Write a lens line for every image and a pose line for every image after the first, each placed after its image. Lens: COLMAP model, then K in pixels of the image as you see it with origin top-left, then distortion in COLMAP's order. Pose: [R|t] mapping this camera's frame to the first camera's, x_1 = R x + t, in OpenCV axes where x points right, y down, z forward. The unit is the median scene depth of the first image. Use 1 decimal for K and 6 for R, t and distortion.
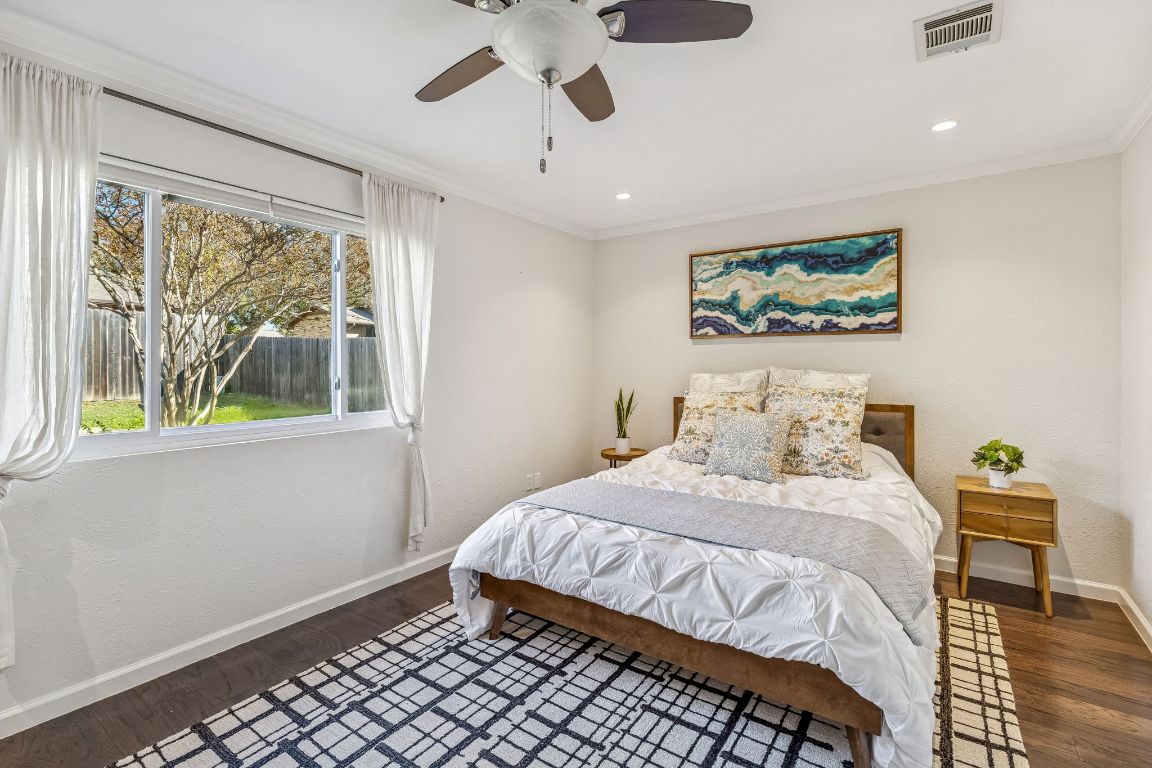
lens RADIAL K [[528.4, 0, 572.6], [0, 528.4, 363.0], [0, 0, 1]] dist [0.002739, 0.000183]
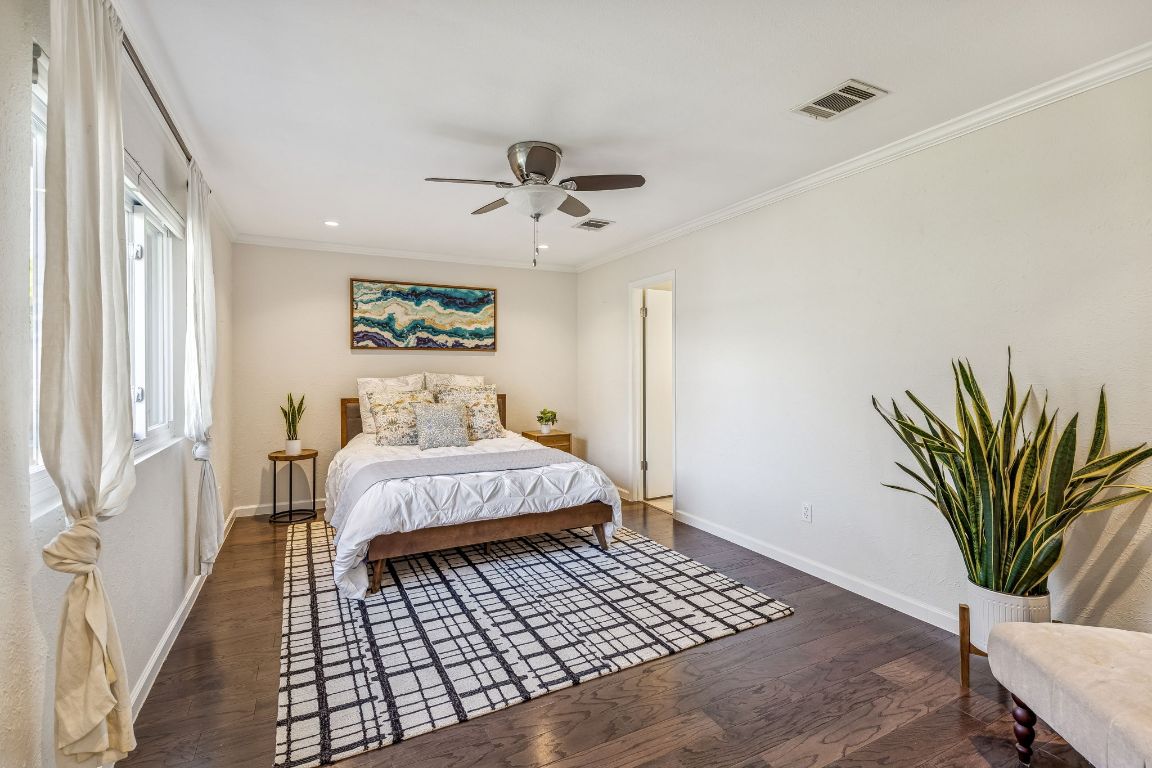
lens RADIAL K [[525.2, 0, 572.4], [0, 525.2, 370.5], [0, 0, 1]] dist [0.000089, 0.000022]
pose [[0.462956, -0.002904, 0.886377, -0.805717], [0.001100, 0.999996, 0.002701, -0.000726], [-0.886381, -0.000275, 0.462957, 0.017268]]
